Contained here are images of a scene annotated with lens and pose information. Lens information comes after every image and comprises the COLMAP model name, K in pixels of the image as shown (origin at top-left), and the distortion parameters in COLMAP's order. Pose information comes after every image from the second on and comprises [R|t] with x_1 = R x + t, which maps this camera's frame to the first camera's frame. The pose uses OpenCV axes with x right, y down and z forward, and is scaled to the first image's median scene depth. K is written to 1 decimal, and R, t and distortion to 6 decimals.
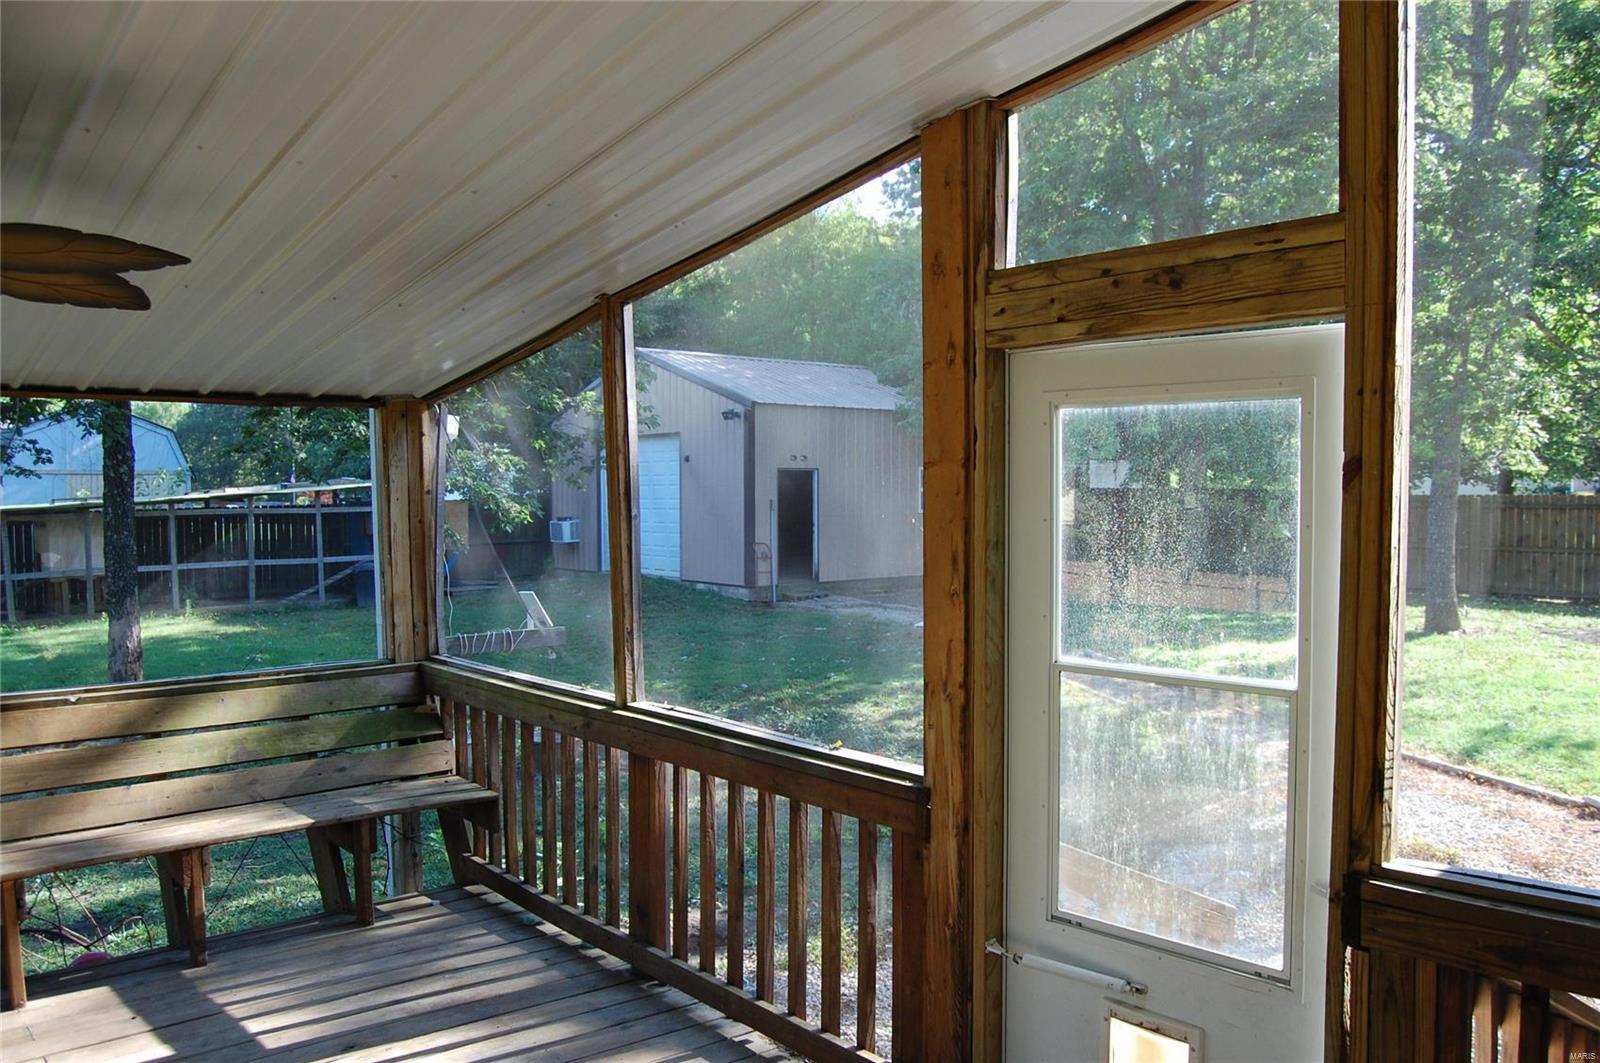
lens RADIAL K [[1257.9, 0, 816.0], [0, 1257.9, 534.3], [0, 0, 1]] dist [-0.099339, 0.046561]
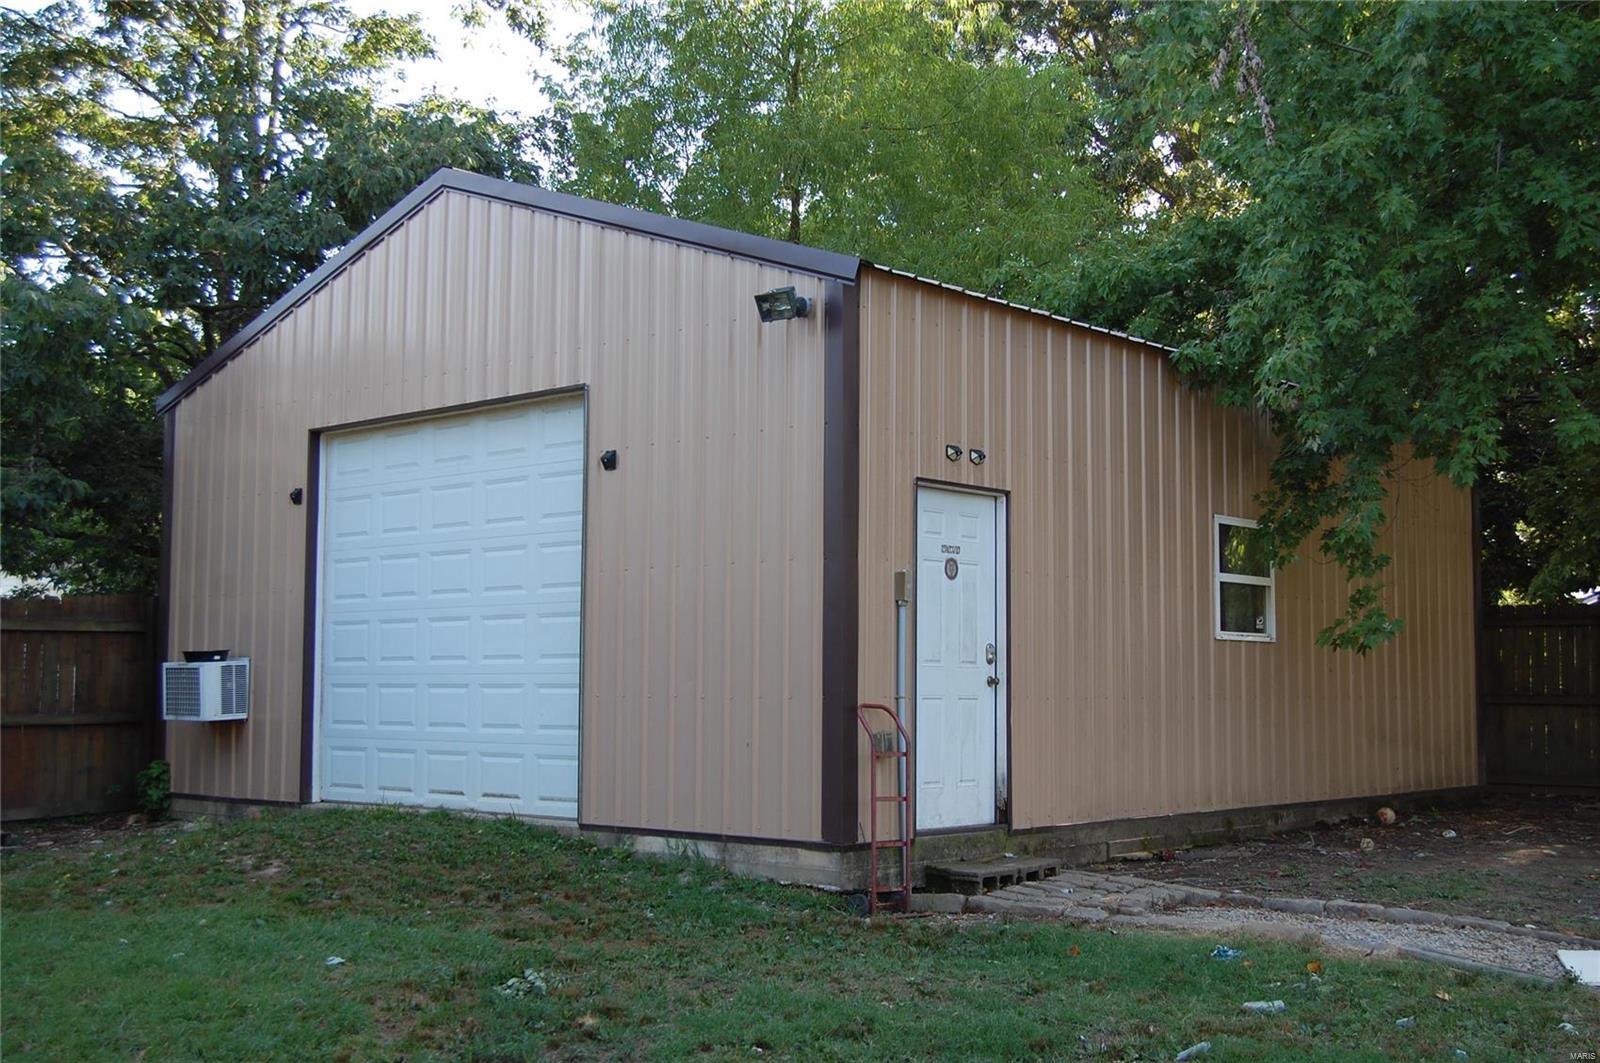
lens RADIAL K [[1900.2, 0, 800.0], [0, 1900.2, 531.5], [0, 0, 1]] dist [-0.176683, 0.000795]
pose [[0.988344, 0.022804, 0.150518, -0.130003], [-0.003435, 0.991806, -0.127706, 0.023124], [-0.152197, 0.125701, 0.980324, 0.506881]]
